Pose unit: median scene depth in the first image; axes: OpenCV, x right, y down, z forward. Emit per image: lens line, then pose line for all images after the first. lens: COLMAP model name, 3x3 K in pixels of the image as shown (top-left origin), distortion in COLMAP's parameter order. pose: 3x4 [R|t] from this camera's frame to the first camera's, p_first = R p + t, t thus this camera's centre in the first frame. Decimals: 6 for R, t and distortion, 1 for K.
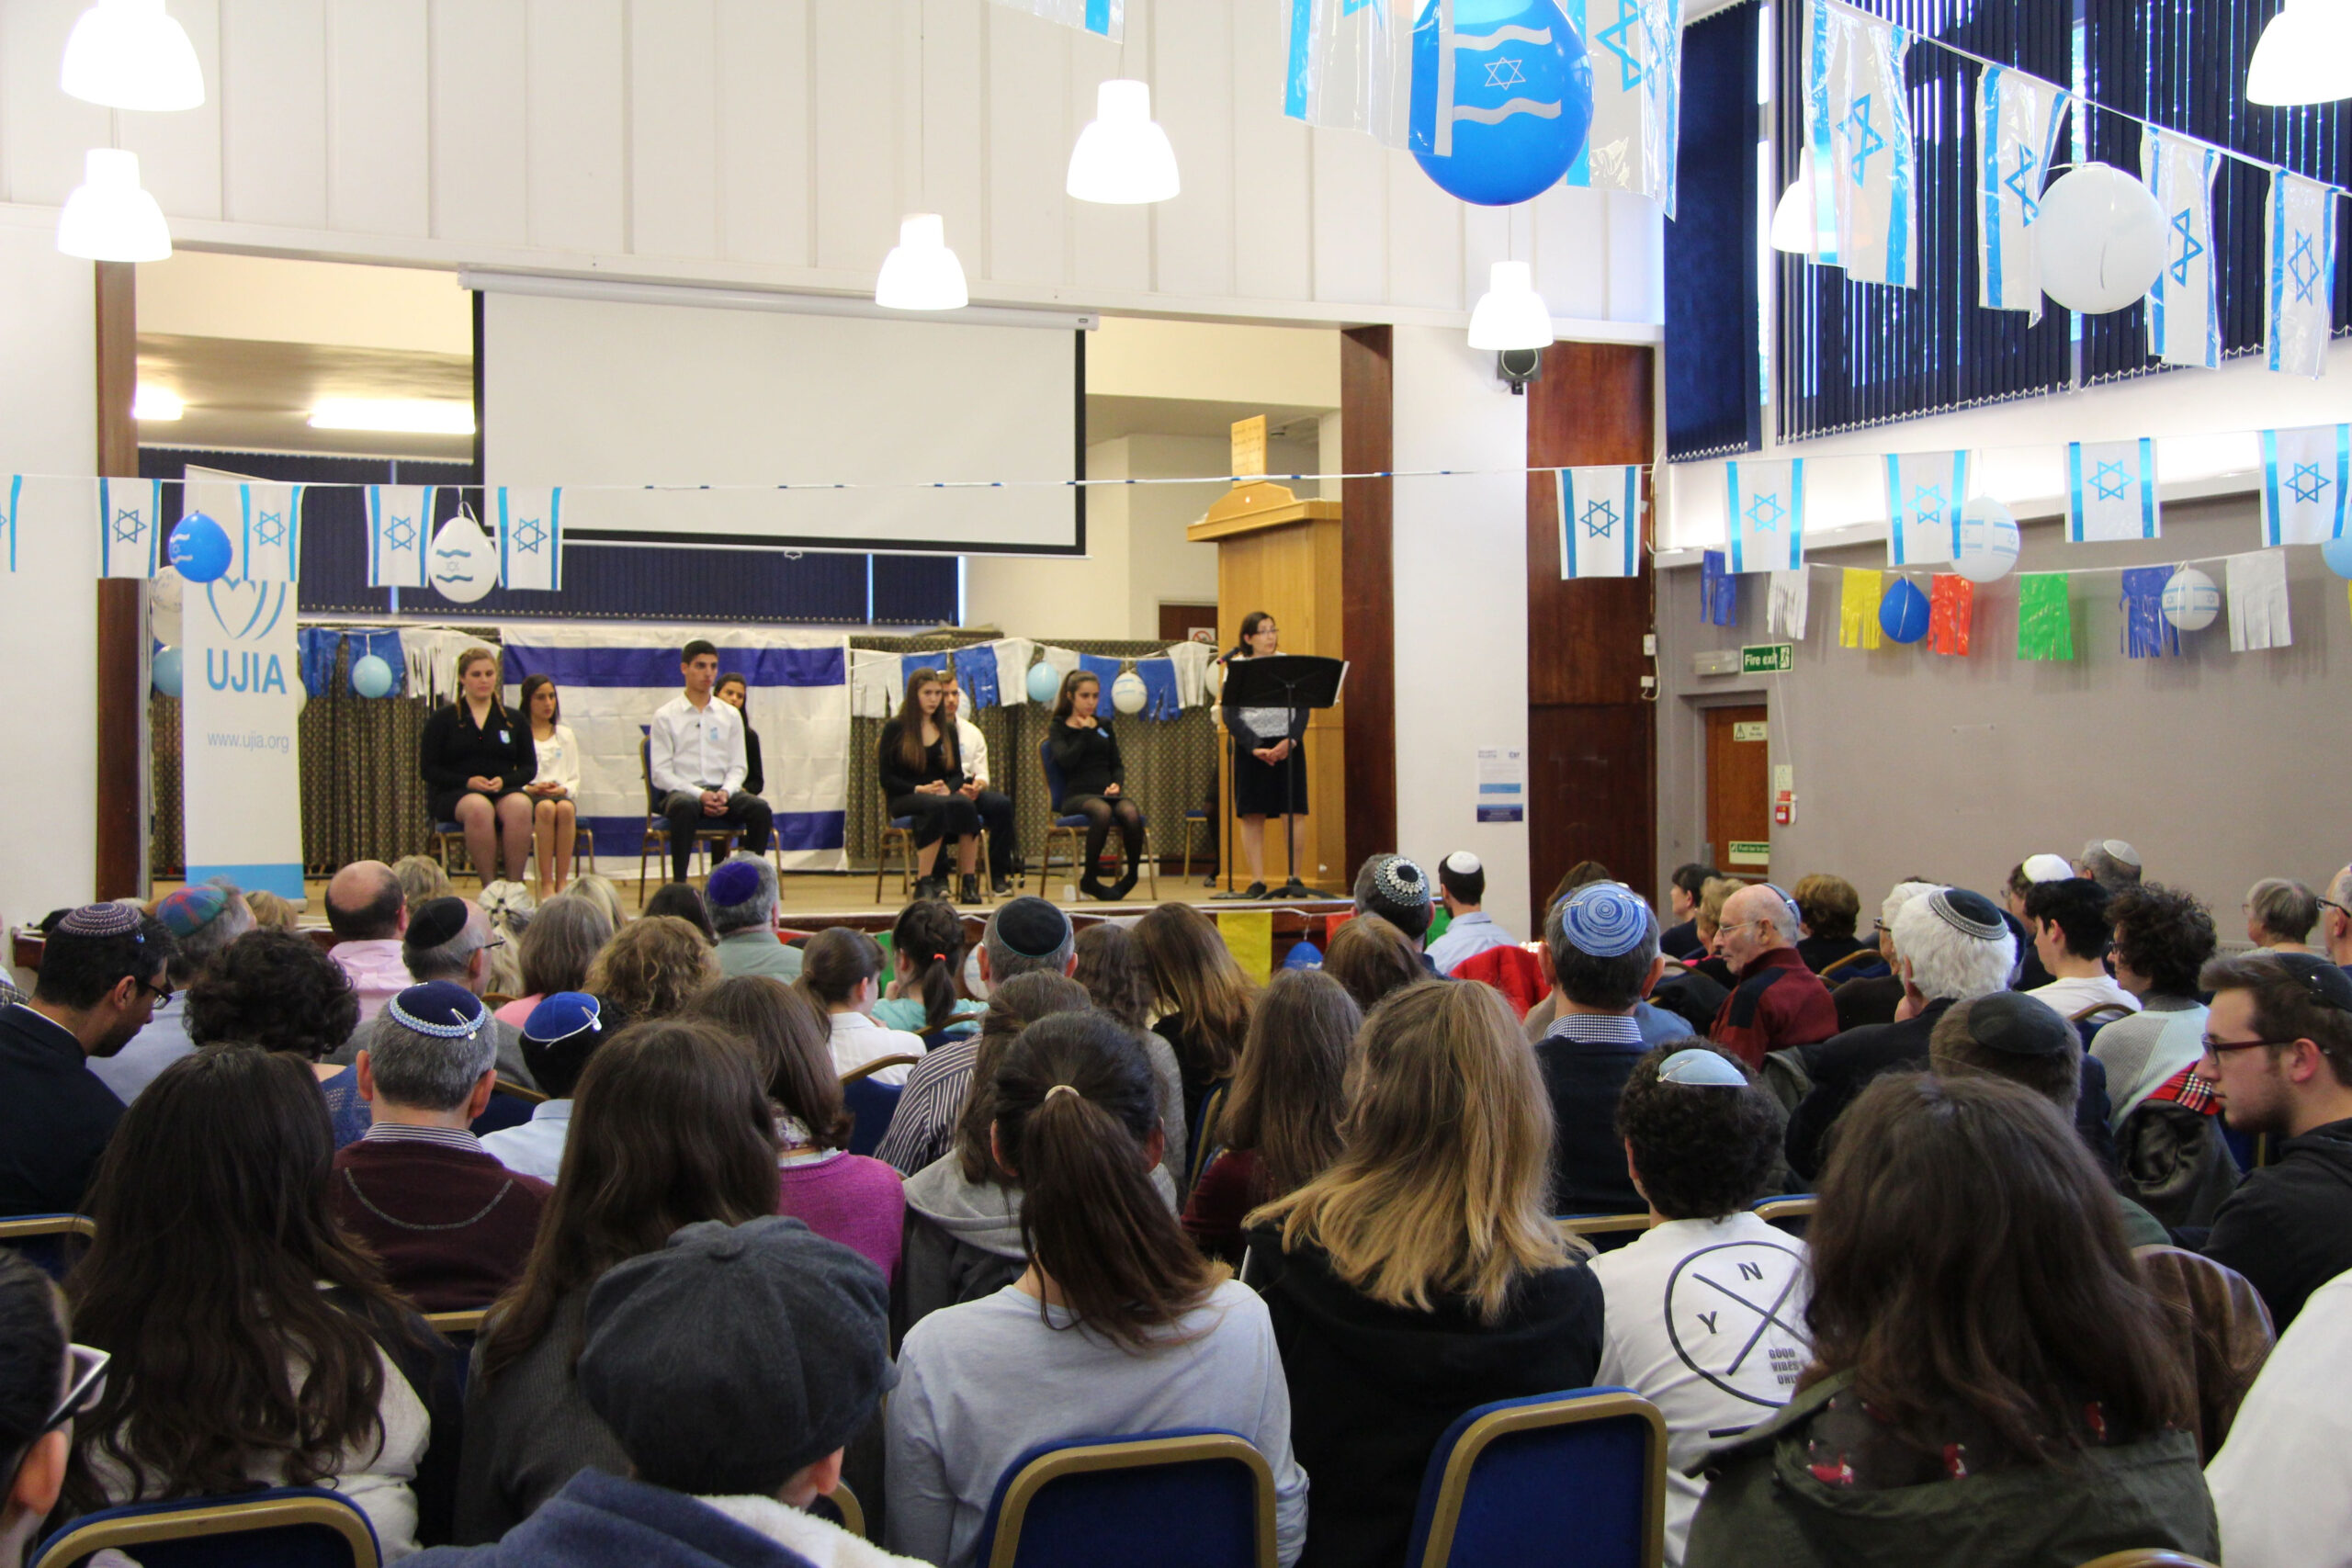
lens RADIAL K [[2762.1, 0, 1176.0], [0, 2762.1, 784.0], [0, 0, 1]] dist [0.006289, 0.312437]
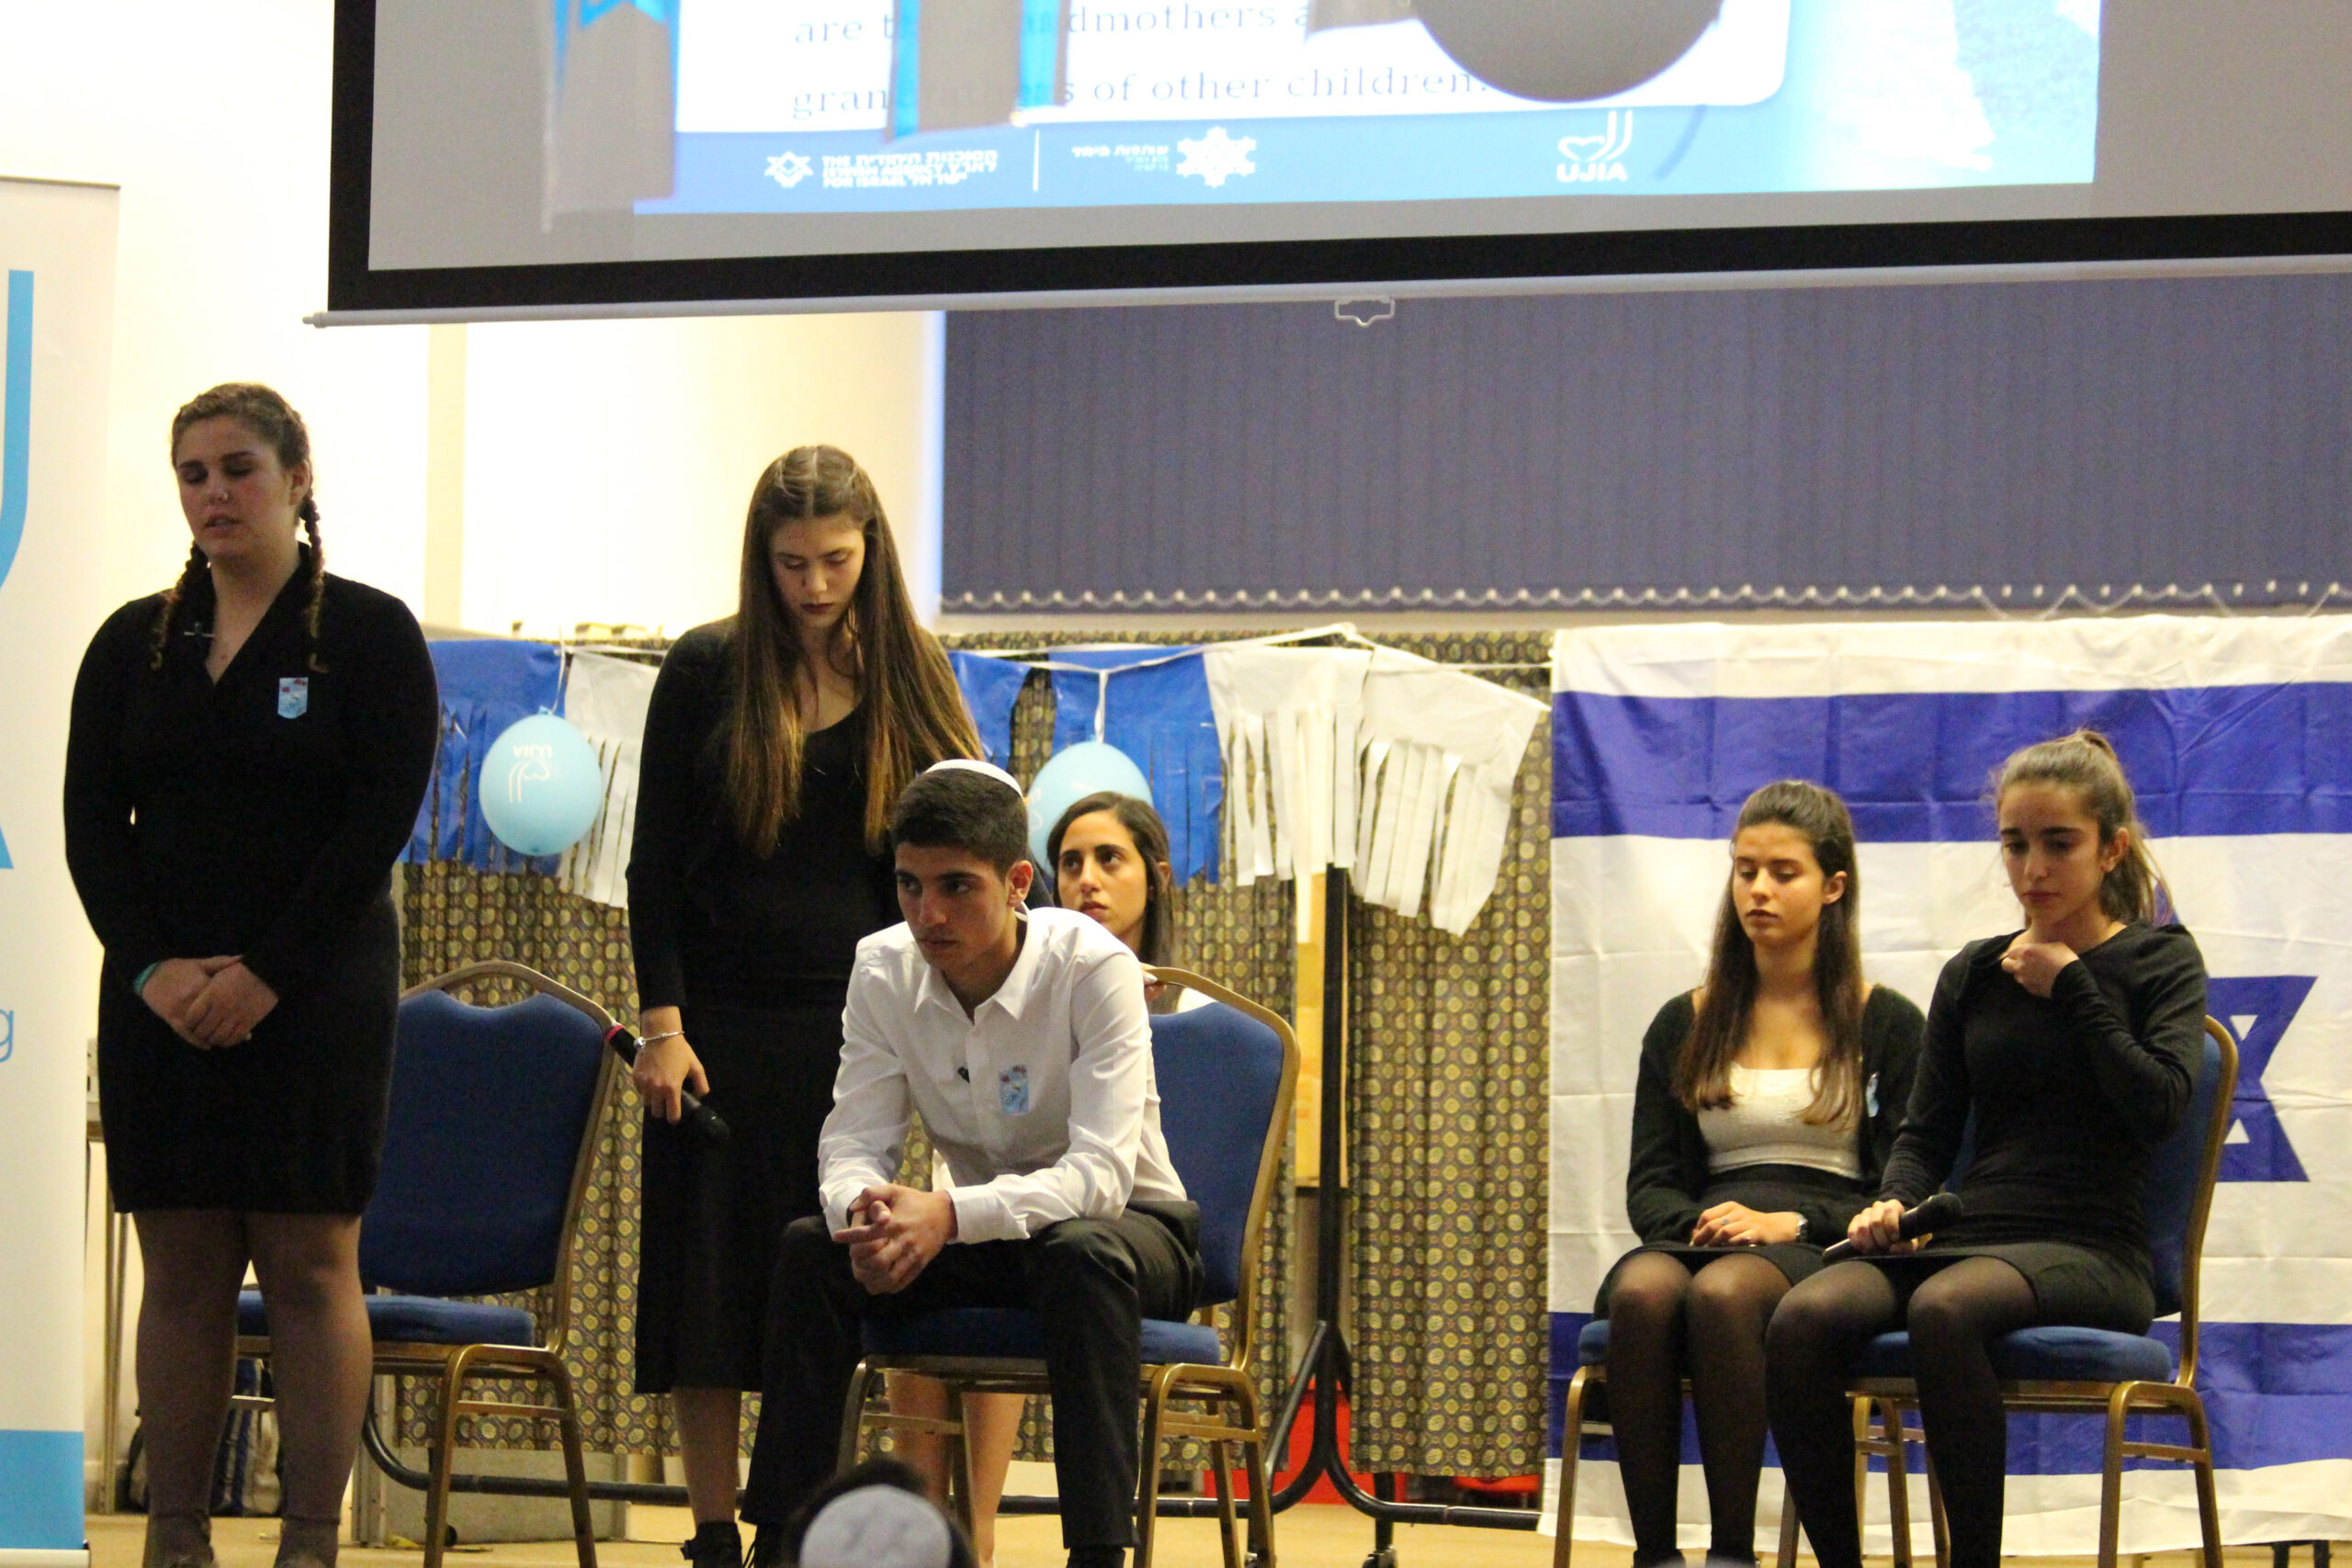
lens RADIAL K [[9631.0, 0, 1176.0], [0, 9631.0, 784.0], [0, 0, 1]] dist [-0.251635, -3.111084]
pose [[0.678029, -0.019235, -0.734783, 0.461727], [-0.017677, 0.998942, -0.042461, 0.000421], [0.734822, 0.041779, 0.676972, 0.334689]]
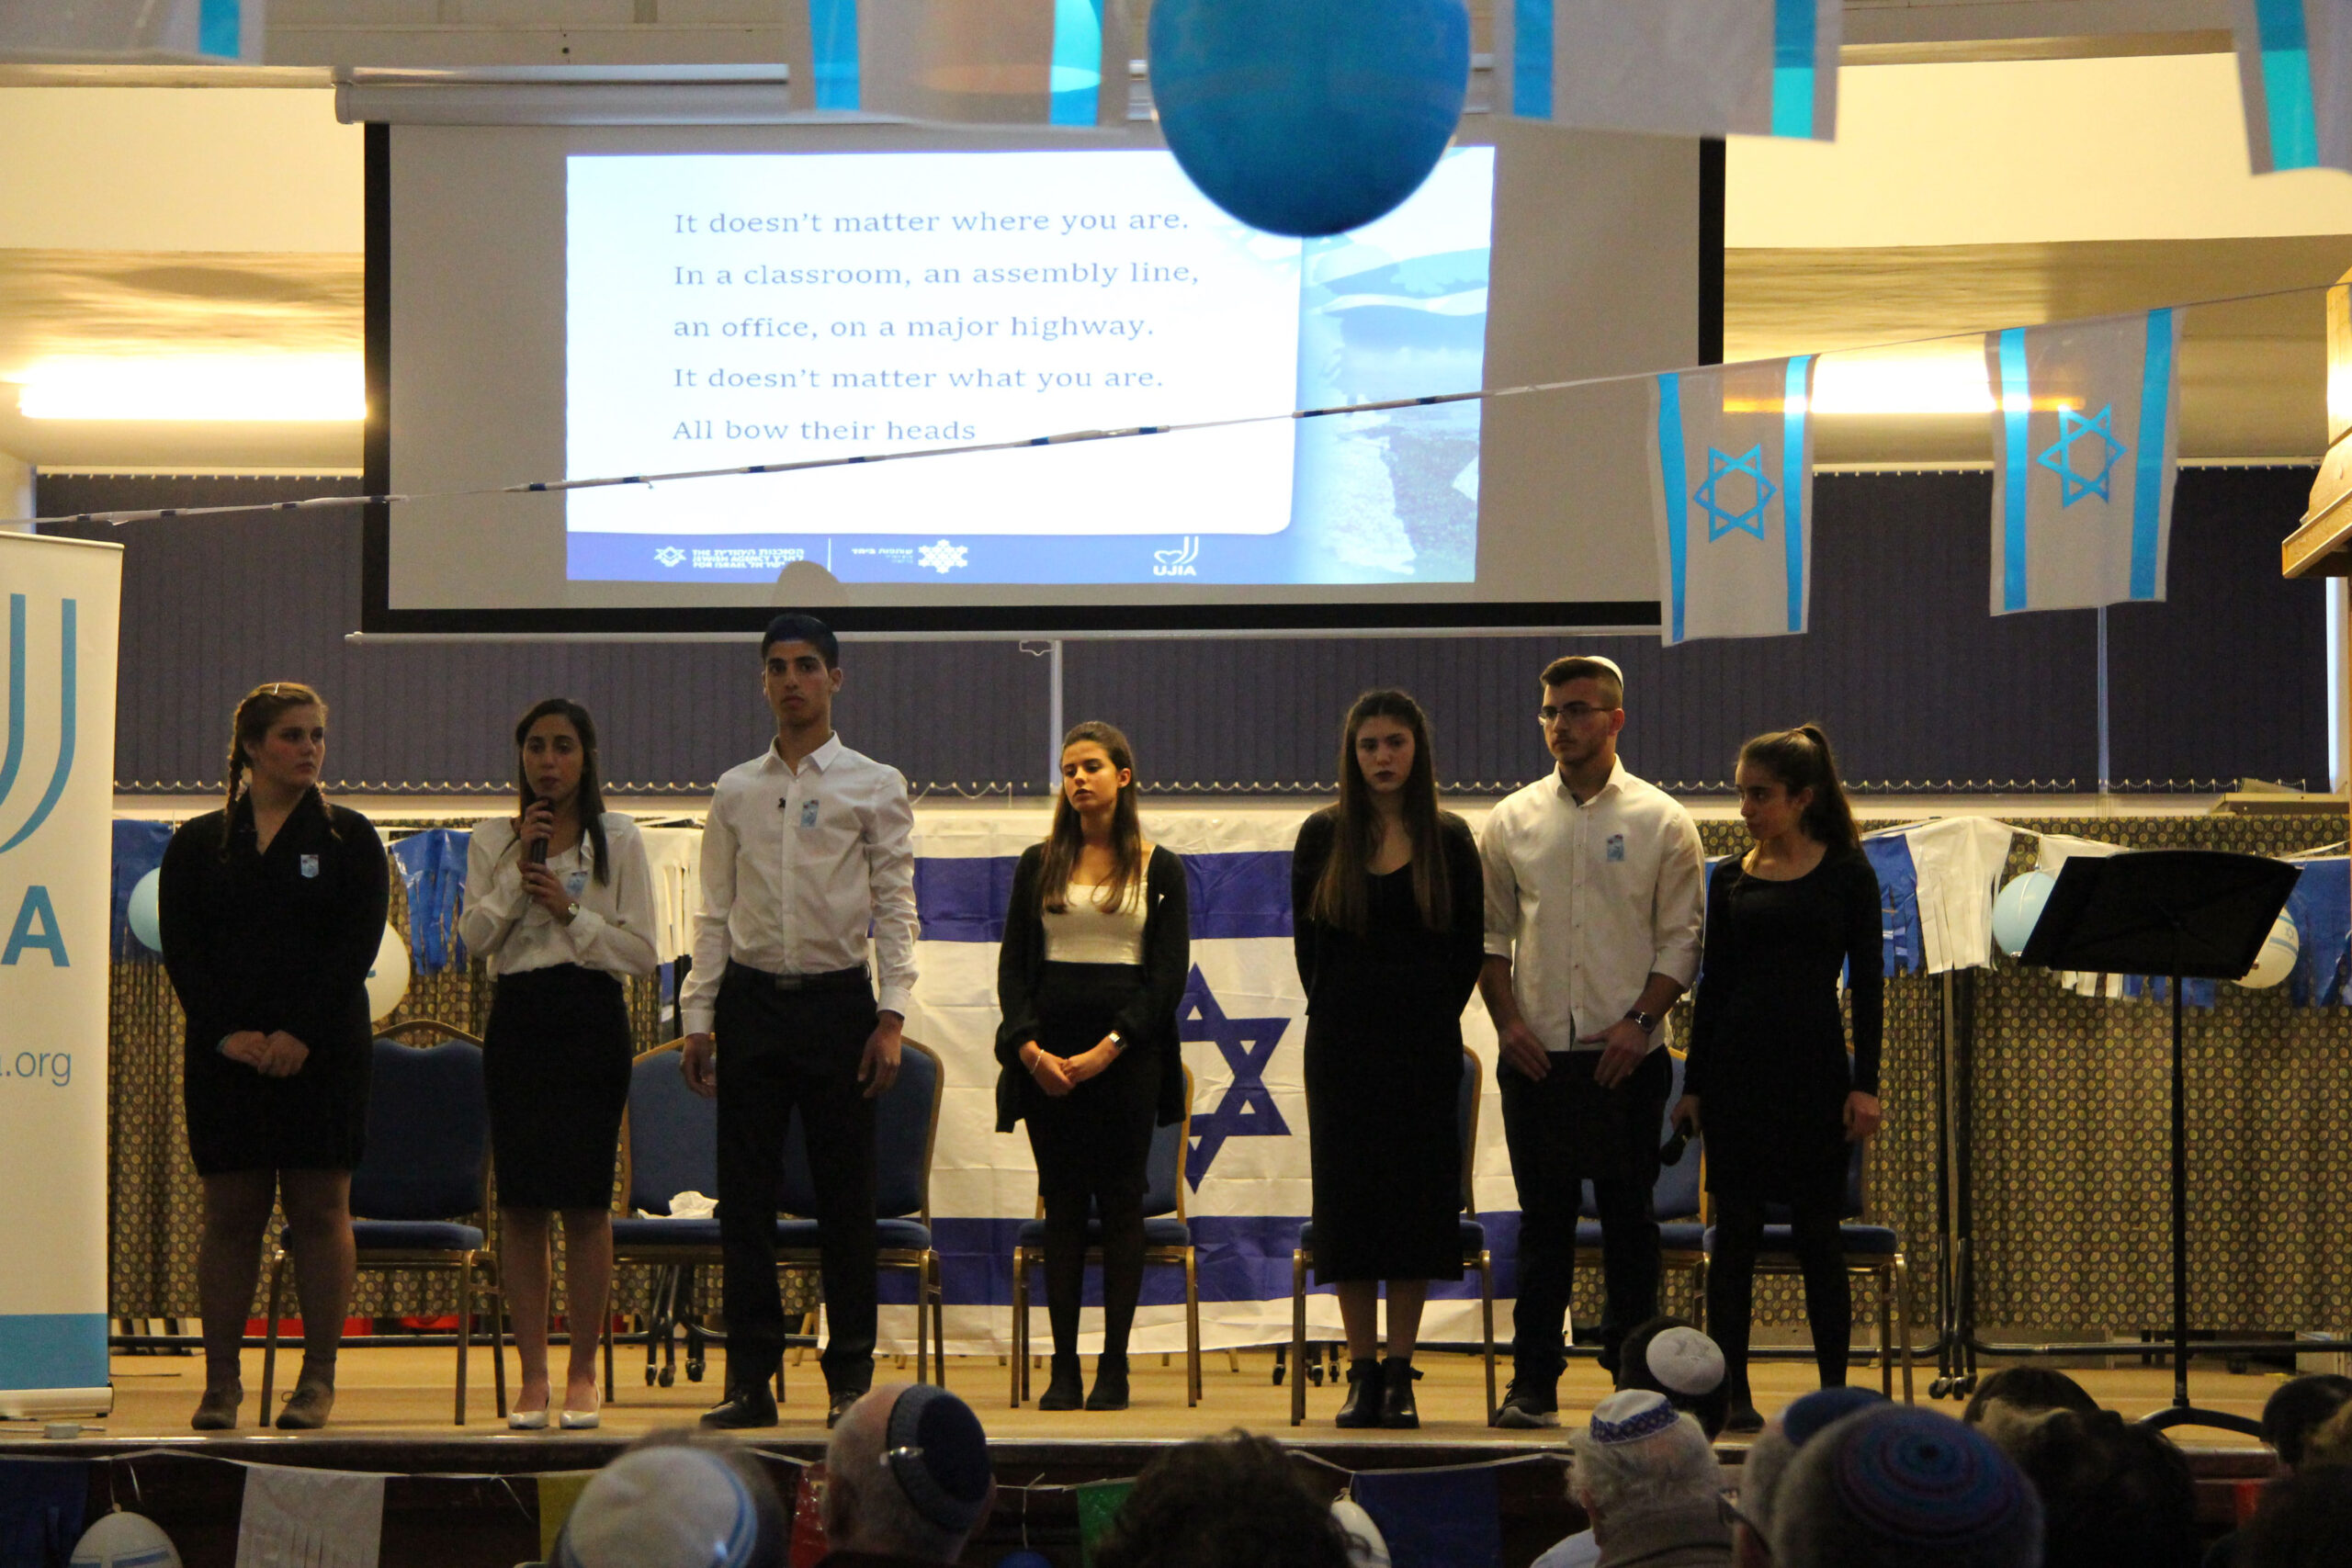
lens RADIAL K [[6023.9, 0, 1176.0], [0, 6023.9, 784.0], [0, 0, 1]] dist [0.461366, -0.020225]
pose [[0.883138, -0.024965, -0.468449, 0.312864], [-0.004039, 0.998141, -0.060809, 0.000387], [0.469097, 0.055595, 0.881395, 0.117136]]
